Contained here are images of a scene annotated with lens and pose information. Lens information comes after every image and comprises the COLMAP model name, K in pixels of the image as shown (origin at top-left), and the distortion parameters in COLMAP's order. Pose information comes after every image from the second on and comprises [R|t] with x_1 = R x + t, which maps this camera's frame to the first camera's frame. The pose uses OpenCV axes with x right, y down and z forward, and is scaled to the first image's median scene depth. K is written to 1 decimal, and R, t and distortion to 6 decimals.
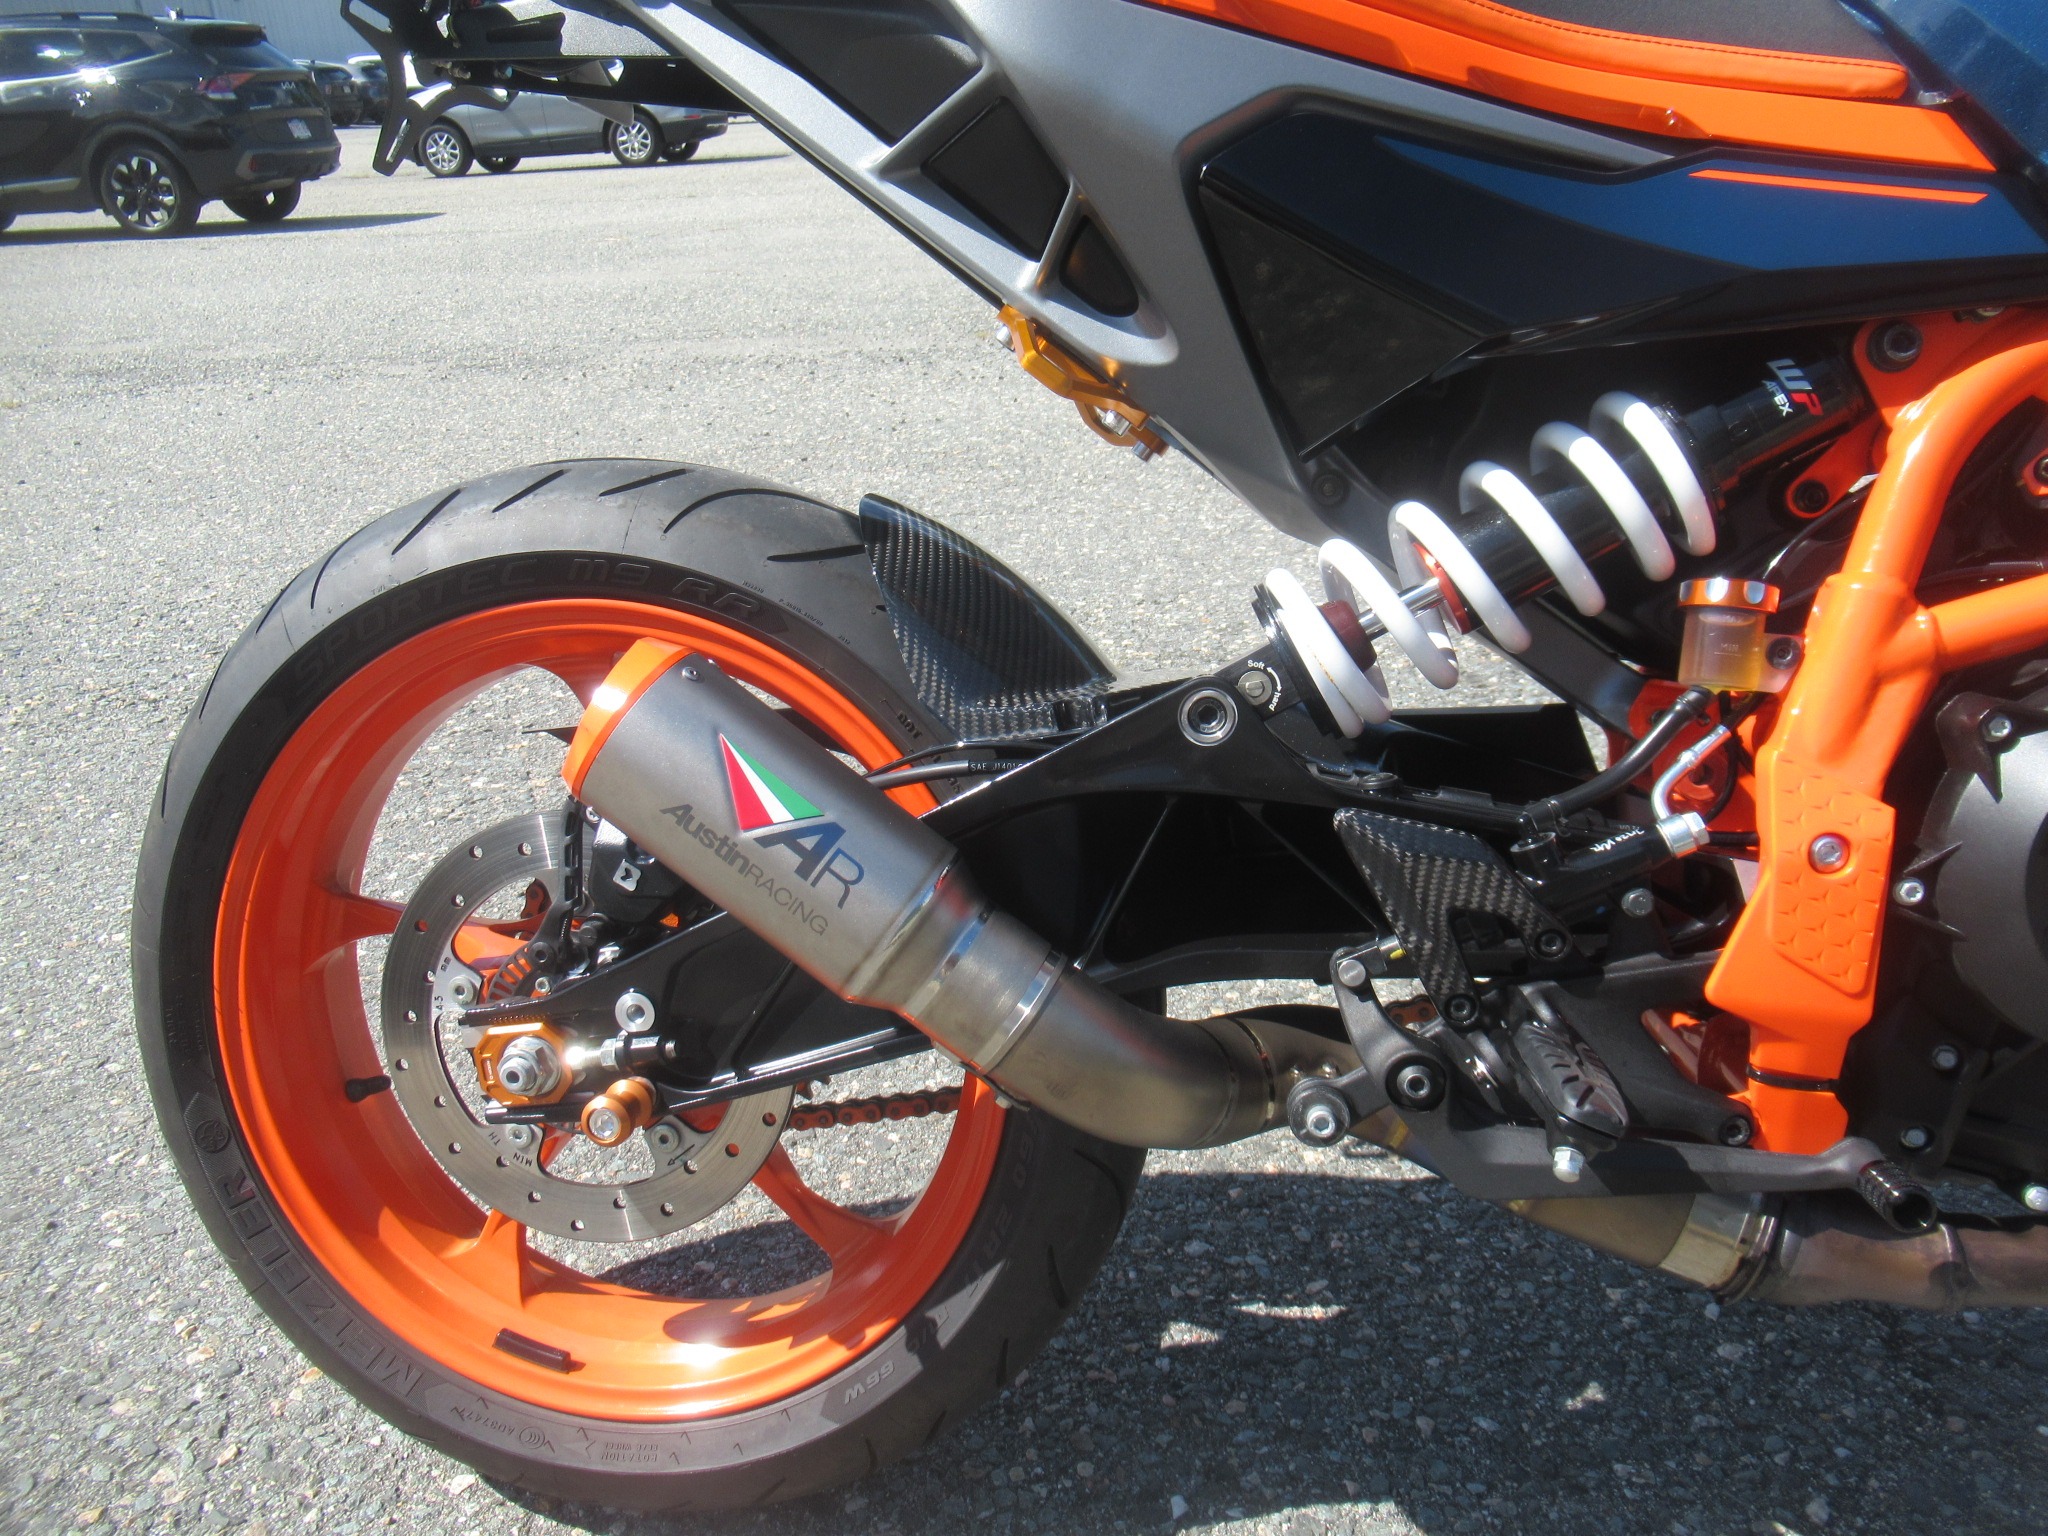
lens RADIAL K [[1514.9, 0, 1019.5], [0, 1514.9, 776.7], [0, 0, 1]] dist [-0.002336, -0.003063]
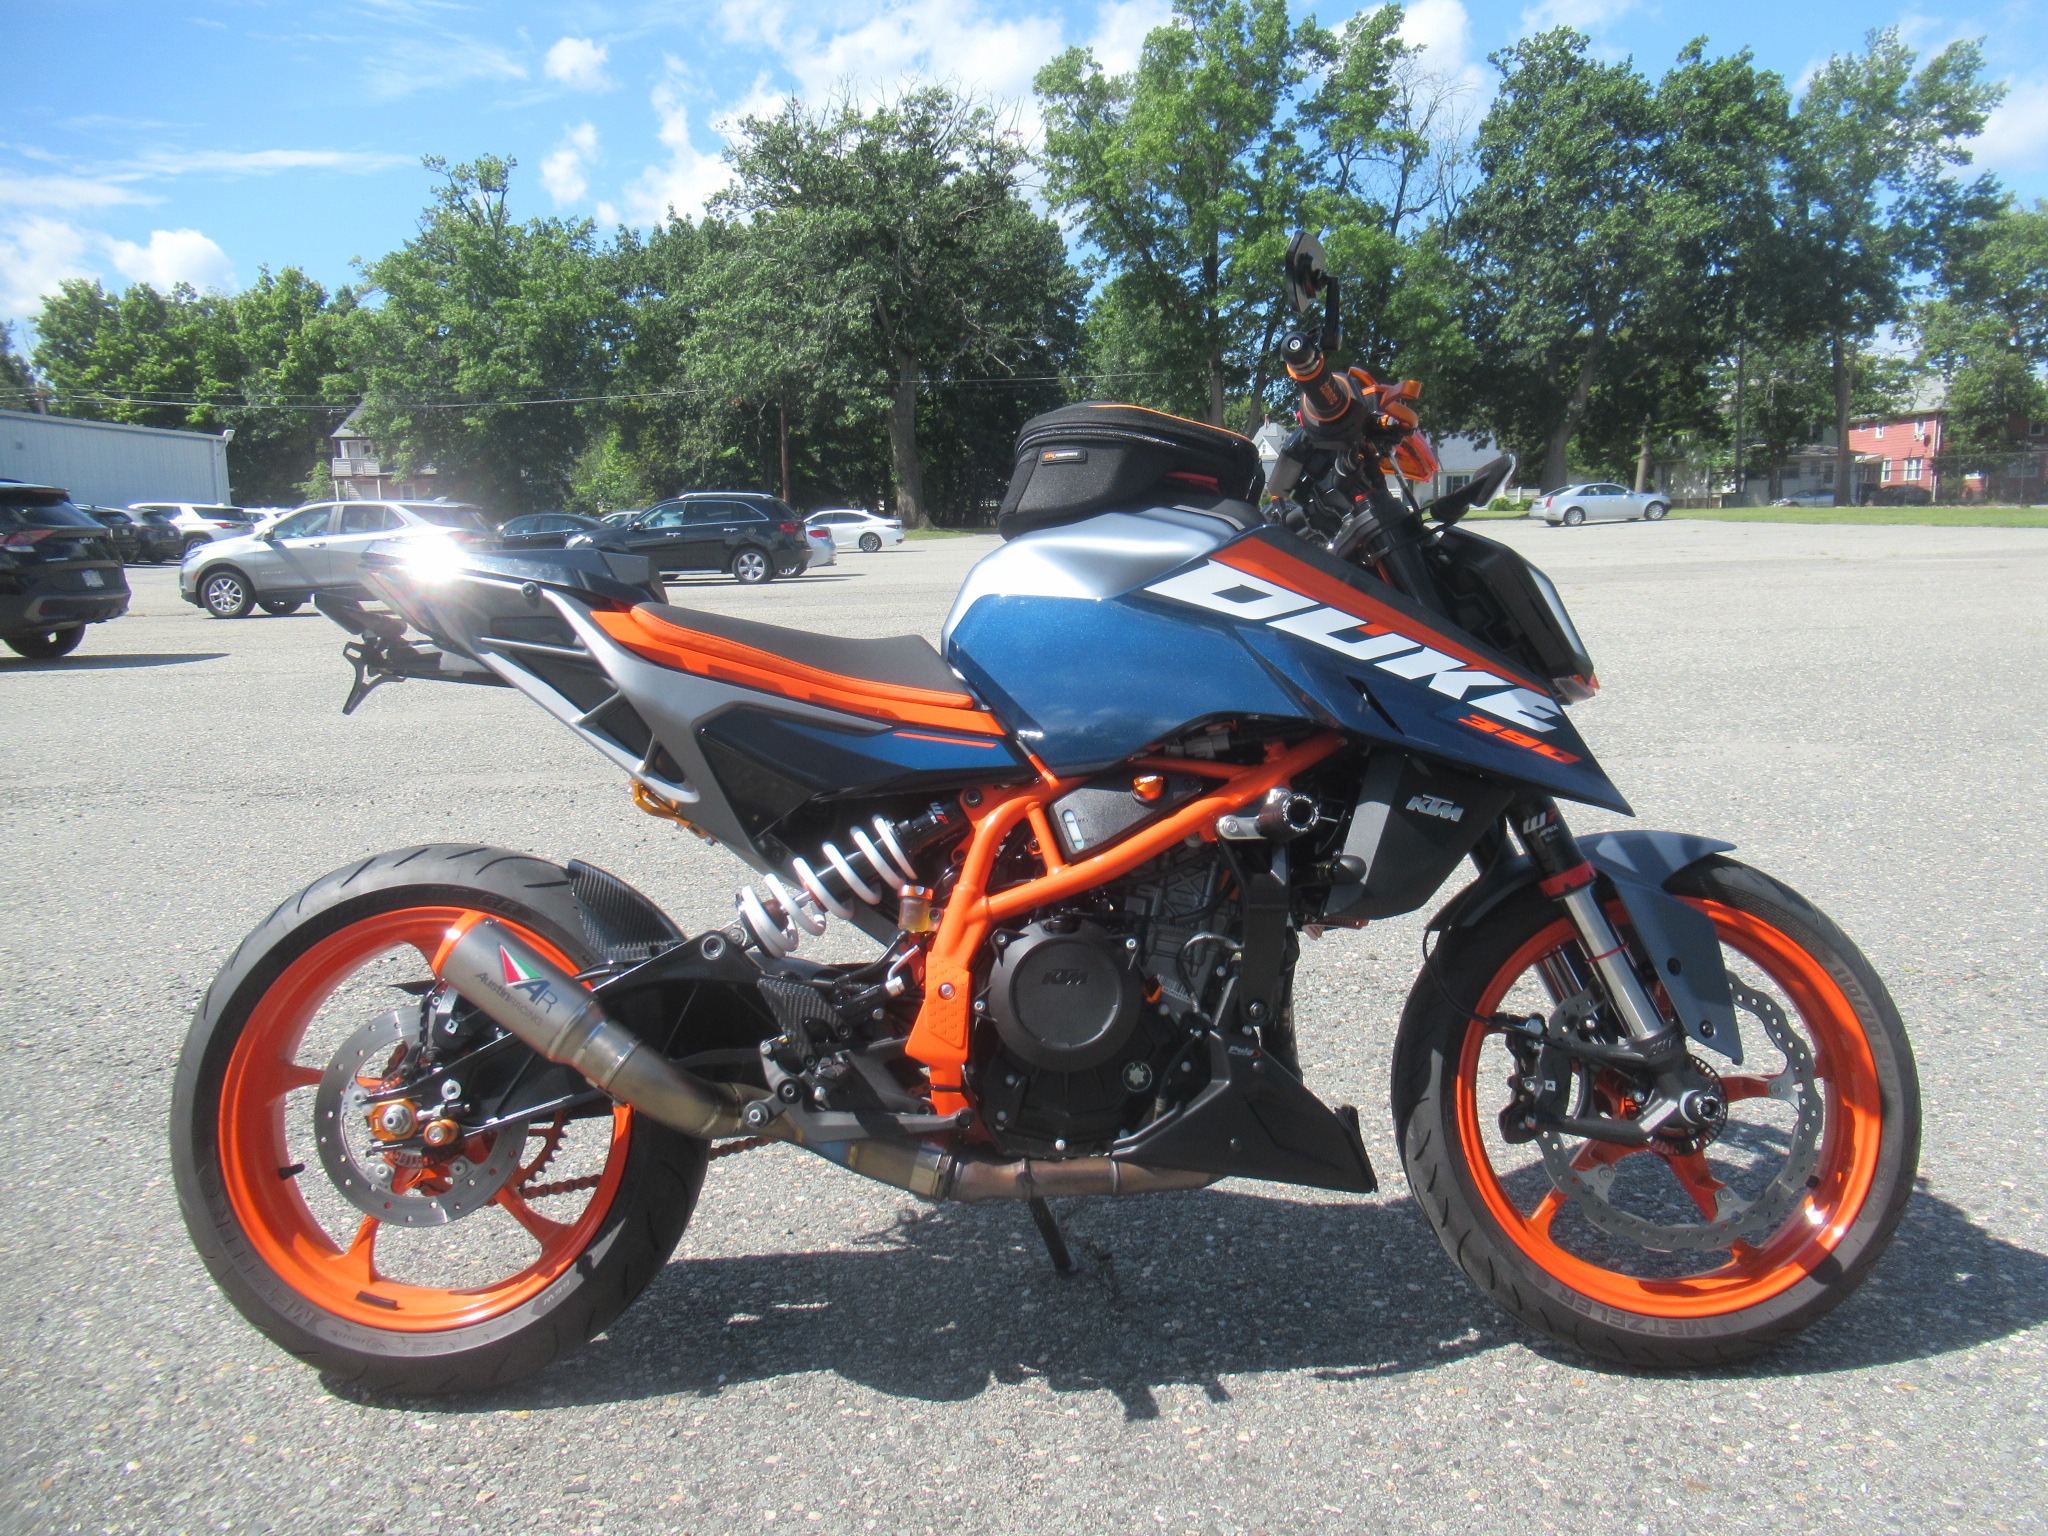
lens RADIAL K [[1540.5, 0, 1025.7], [0, 1540.5, 804.1], [0, 0, 1]] dist [0.009146, 0.000091]
pose [[0.989151, 0.003457, 0.146864, 0.217368], [0.034168, 0.966893, -0.252886, 0.318081], [-0.142876, 0.255161, 0.956284, -1.232388]]
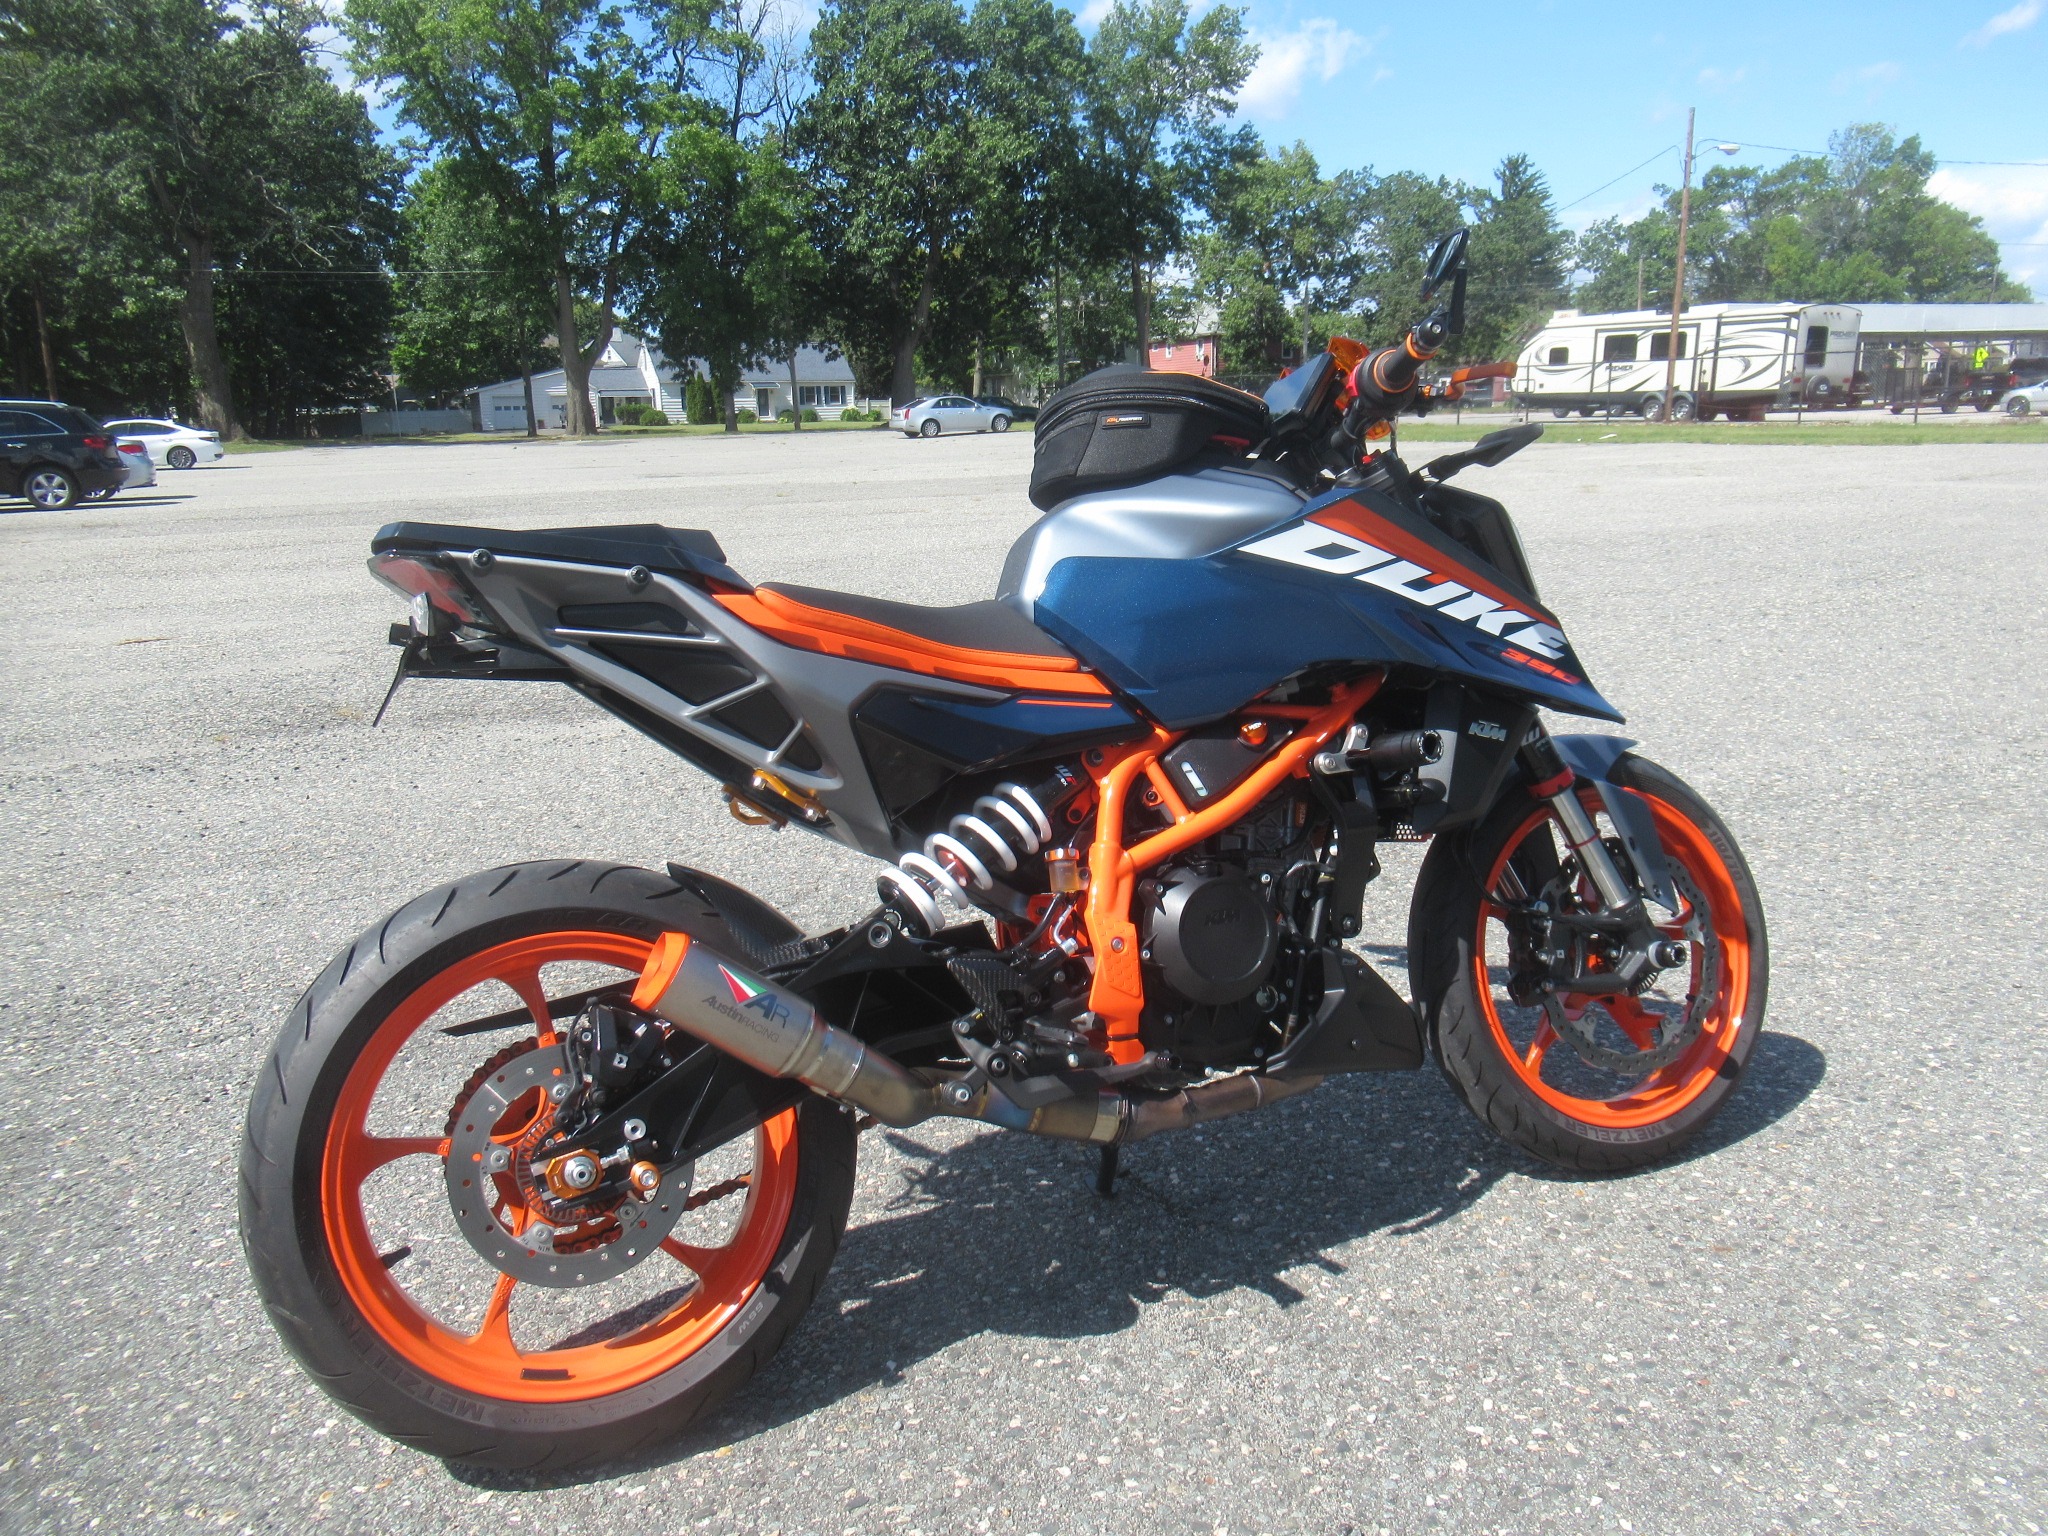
lens RADIAL K [[1525.4, 0, 1032.0], [0, 1525.4, 803.7], [0, 0, 1]] dist [0.045685, -0.039325]
pose [[0.843635, -0.102072, 0.527126, -0.763782], [0.208561, 0.966967, -0.146547, 0.134909], [-0.494755, 0.233571, 0.837056, -0.954810]]
